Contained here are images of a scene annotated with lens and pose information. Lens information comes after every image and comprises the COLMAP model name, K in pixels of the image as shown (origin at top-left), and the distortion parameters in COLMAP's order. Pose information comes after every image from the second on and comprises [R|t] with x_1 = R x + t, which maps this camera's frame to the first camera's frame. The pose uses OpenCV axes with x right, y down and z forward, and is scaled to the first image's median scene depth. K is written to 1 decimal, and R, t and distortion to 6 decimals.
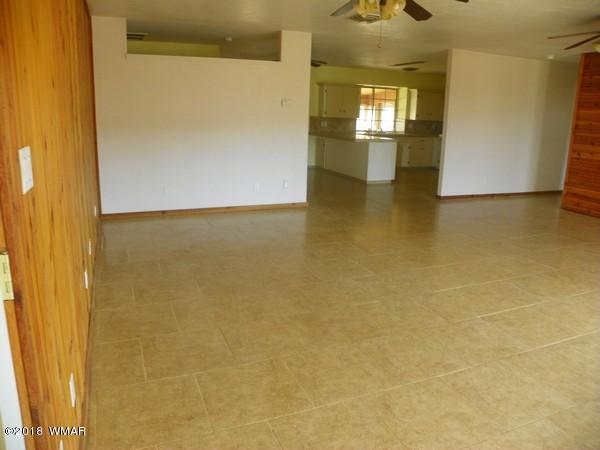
lens RADIAL K [[460.7, 0, 300.0], [0, 460.7, 225.0], [0, 0, 1]] dist [-0.122535, 0.000120]
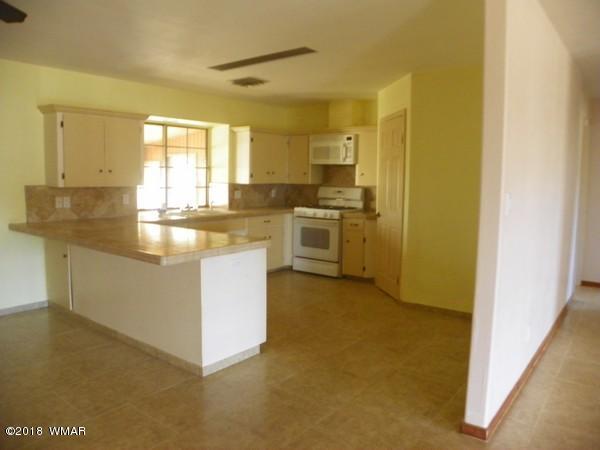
lens RADIAL K [[460.7, 0, 300.0], [0, 460.7, 225.0], [0, 0, 1]] dist [-0.122535, 0.000120]
pose [[0.873109, -0.069906, 0.482488, 0.042156], [0.132157, 0.986548, -0.096213, -0.124723], [-0.469272, 0.147768, 0.870602, 0.512697]]
